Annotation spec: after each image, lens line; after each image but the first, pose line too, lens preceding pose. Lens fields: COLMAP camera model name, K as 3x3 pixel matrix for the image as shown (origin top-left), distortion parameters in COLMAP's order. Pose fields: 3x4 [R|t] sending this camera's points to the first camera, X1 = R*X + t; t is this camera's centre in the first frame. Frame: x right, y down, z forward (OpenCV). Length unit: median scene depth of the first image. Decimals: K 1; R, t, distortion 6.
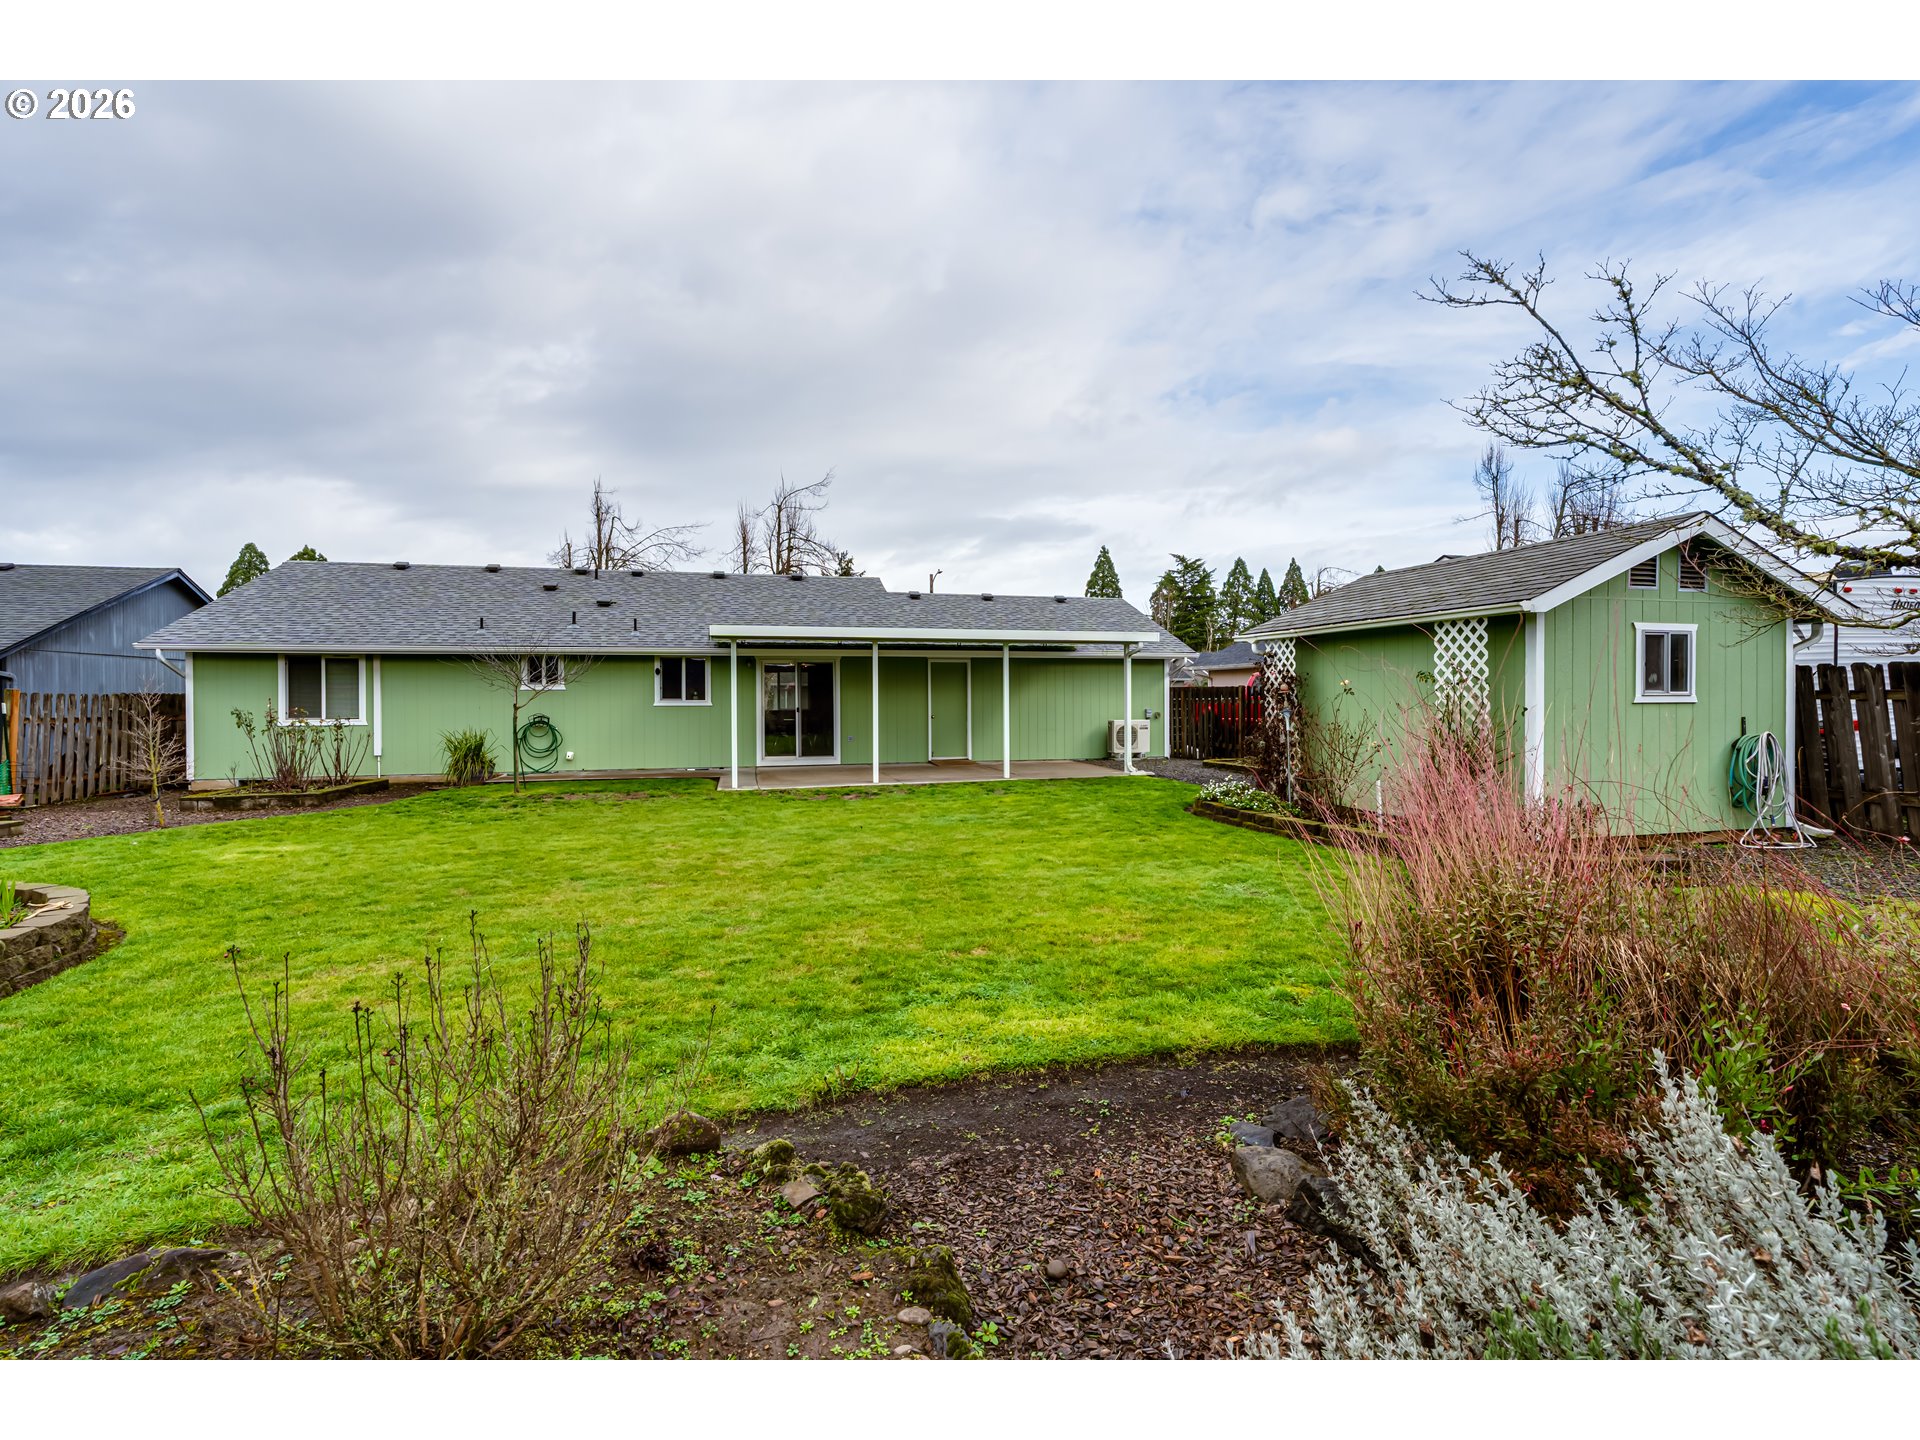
lens RADIAL K [[899.0, 0, 960.6], [0, 899.0, 705.0], [0, 0, 1]] dist [-0.001837, 0.000304]
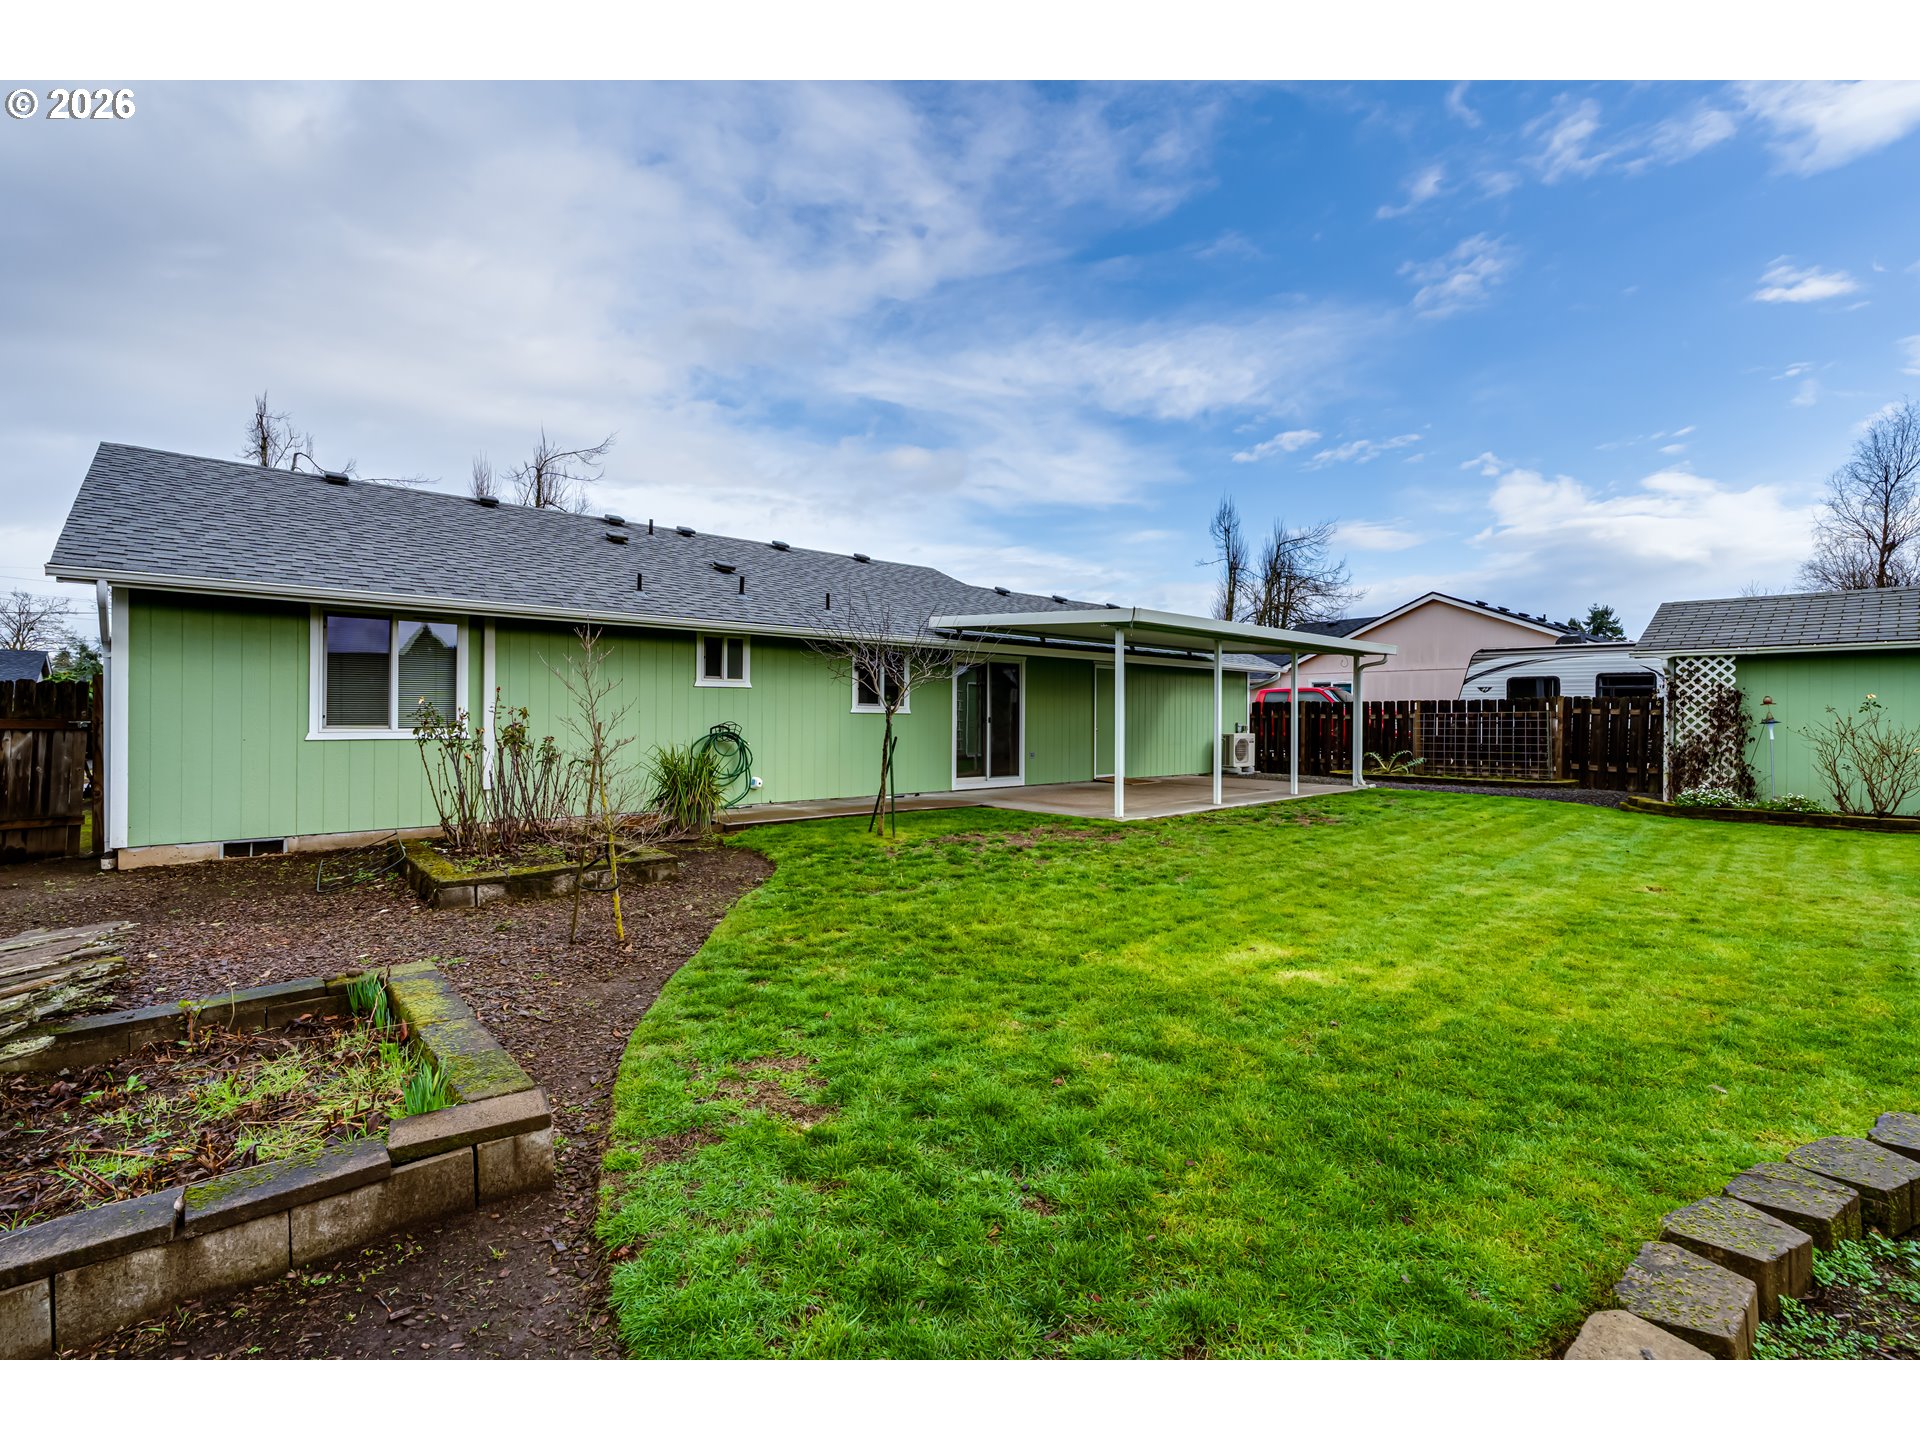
lens RADIAL K [[899.0, 0, 960.6], [0, 899.0, 705.0], [0, 0, 1]] dist [-0.001837, 0.000304]
pose [[0.873872, 0.014759, 0.485931, -0.635872], [-0.002640, 0.999668, -0.025614, 0.013673], [-0.486148, 0.021100, 0.873622, 0.320889]]
